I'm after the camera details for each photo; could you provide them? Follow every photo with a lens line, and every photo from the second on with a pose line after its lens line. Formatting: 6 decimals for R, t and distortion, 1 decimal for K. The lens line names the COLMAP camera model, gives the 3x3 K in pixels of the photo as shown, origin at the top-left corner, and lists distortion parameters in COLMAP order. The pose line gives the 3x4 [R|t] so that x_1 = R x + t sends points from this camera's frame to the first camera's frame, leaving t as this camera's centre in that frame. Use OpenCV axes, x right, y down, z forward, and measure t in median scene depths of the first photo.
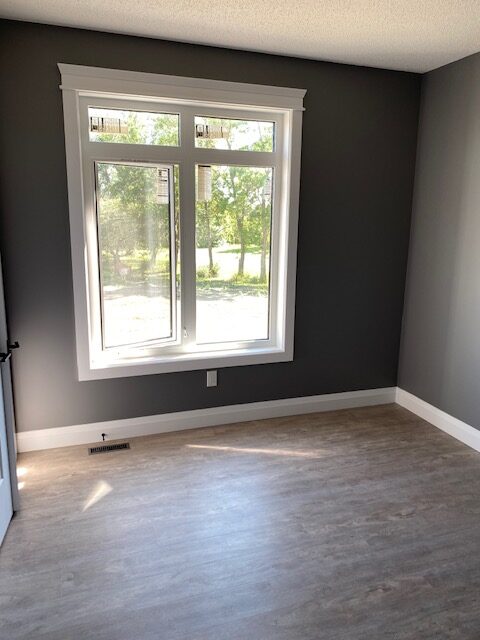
lens RADIAL K [[493.2, 0, 244.5], [0, 493.2, 315.1], [0, 0, 1]] dist [0.048676, -0.016938]
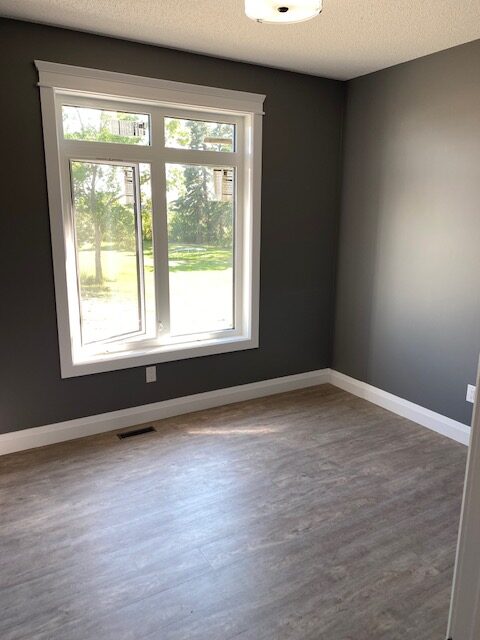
lens RADIAL K [[493.2, 0, 235.5], [0, 493.2, 321.1], [0, 0, 1]] dist [0.048676, -0.016938]
pose [[0.980417, -0.048307, 0.190914, -0.160902], [0.044935, 0.998749, 0.021955, 0.009816], [-0.191736, -0.012947, 0.981361, -0.051228]]
